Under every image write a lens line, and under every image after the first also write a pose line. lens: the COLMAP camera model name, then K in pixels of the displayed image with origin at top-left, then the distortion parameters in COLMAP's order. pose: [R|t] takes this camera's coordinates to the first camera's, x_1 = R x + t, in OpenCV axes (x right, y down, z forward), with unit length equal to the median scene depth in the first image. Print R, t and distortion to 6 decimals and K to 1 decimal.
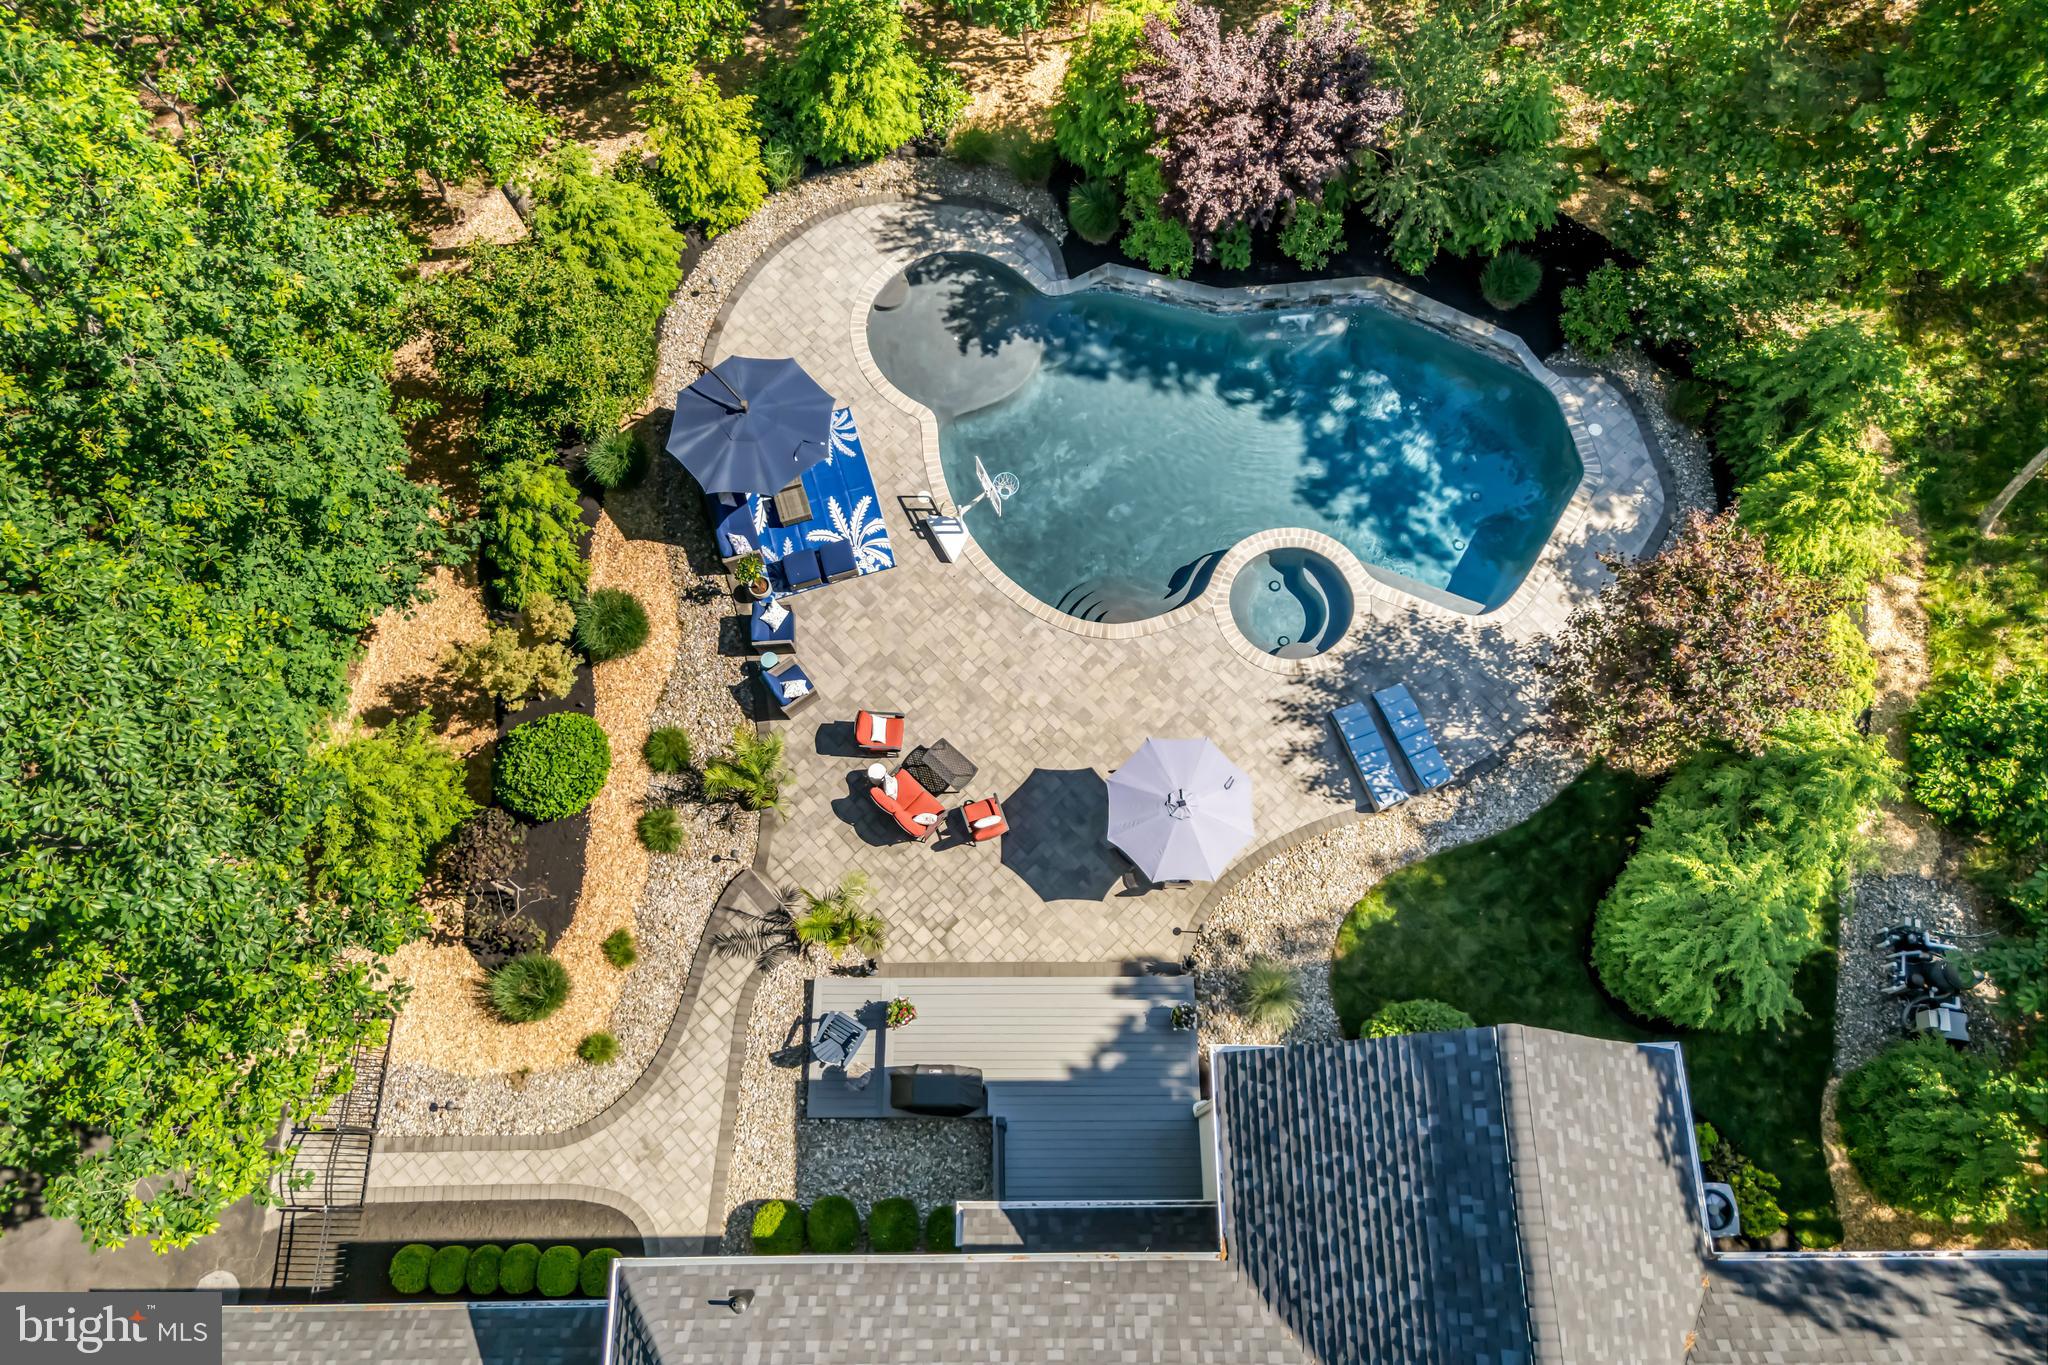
lens RADIAL K [[1524.0, 0, 1015.3], [0, 1524.0, 663.2], [0, 0, 1]] dist [0.034432, -0.033943]
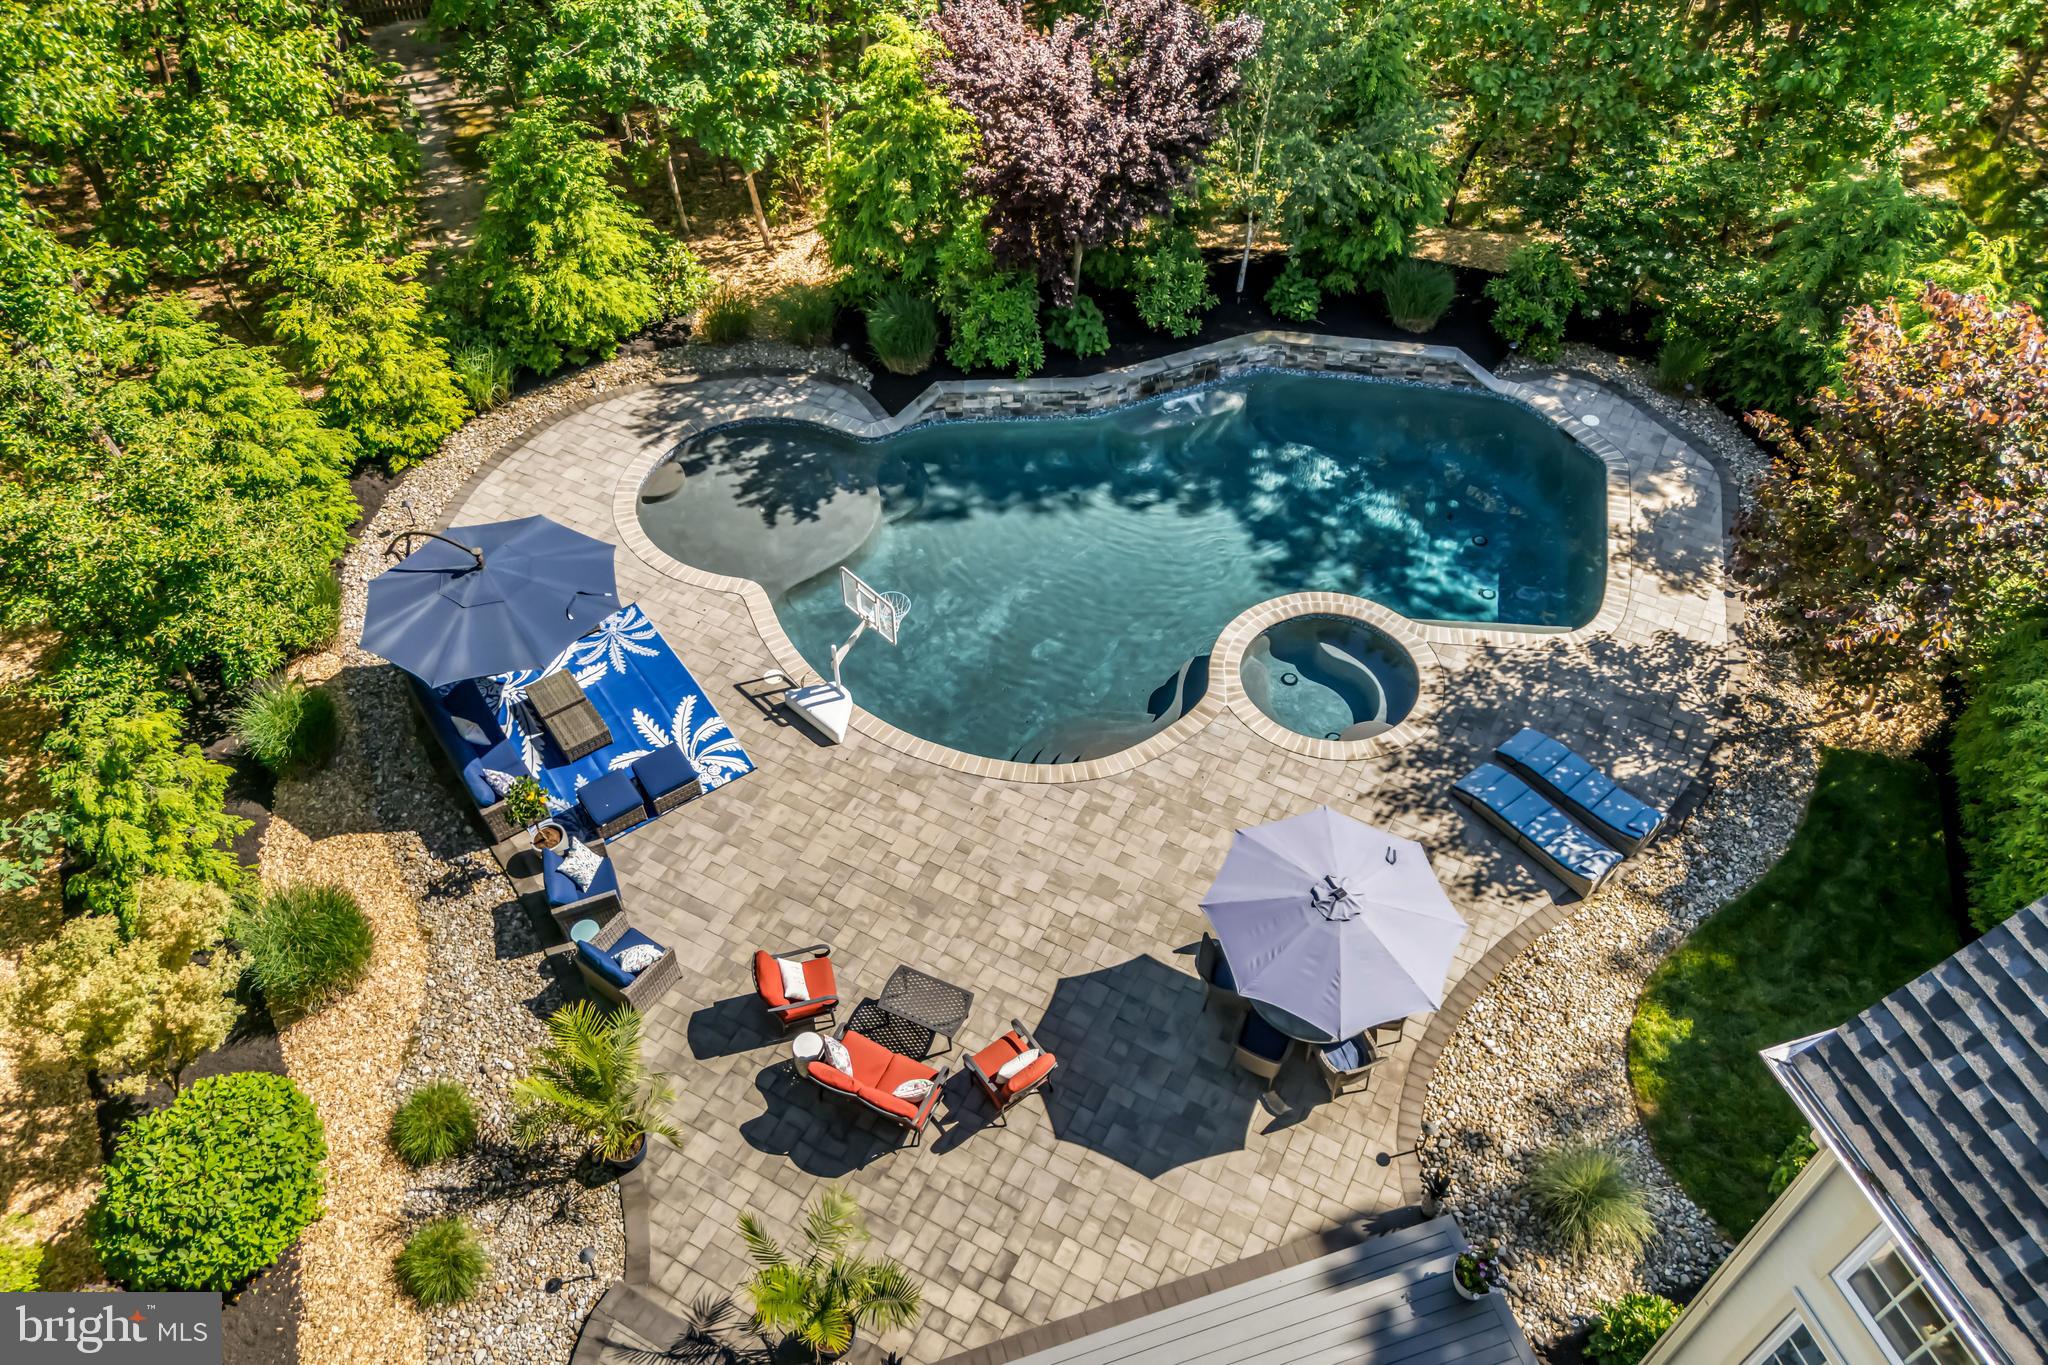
lens RADIAL K [[1524.0, 0, 1020.2], [0, 1524.0, 656.4], [0, 0, 1]] dist [0.034432, -0.033943]
pose [[0.952790, -0.218249, 0.211090, -0.100079], [0.283671, 0.887749, -0.362536, 0.166911], [-0.108272, 0.405301, 0.907749, 0.381537]]
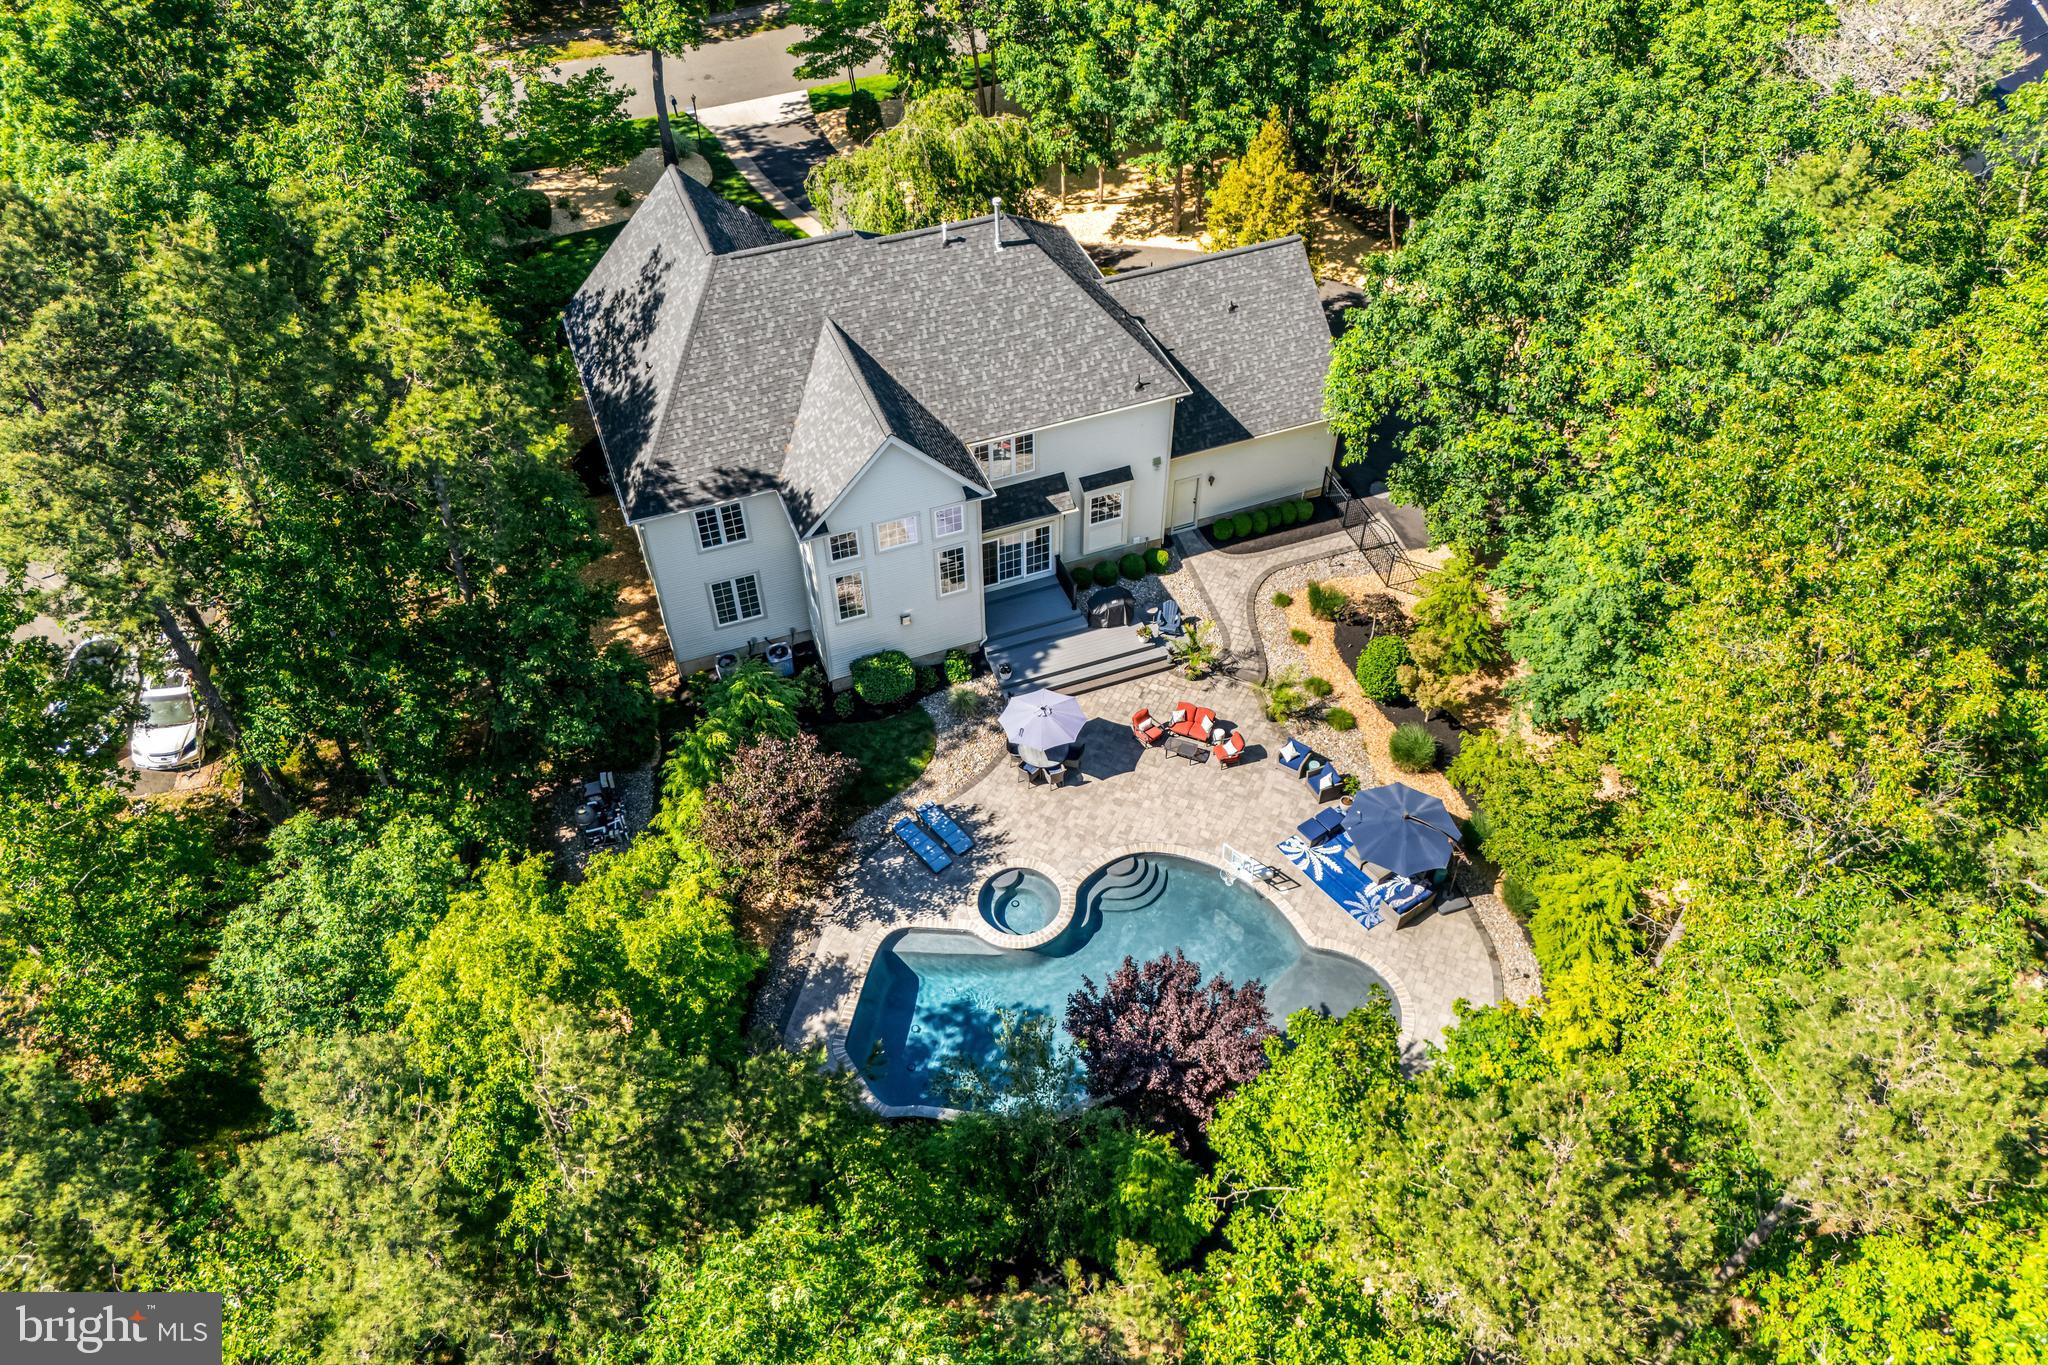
lens RADIAL K [[1524.0, 0, 1014.7], [0, 1524.0, 679.0], [0, 0, 1]] dist [0.034432, -0.033943]
pose [[-0.938210, 0.268442, -0.218405, 0.454573], [-0.314626, -0.398811, 0.861371, -1.232425], [0.144126, 0.876863, 0.458627, 0.136083]]
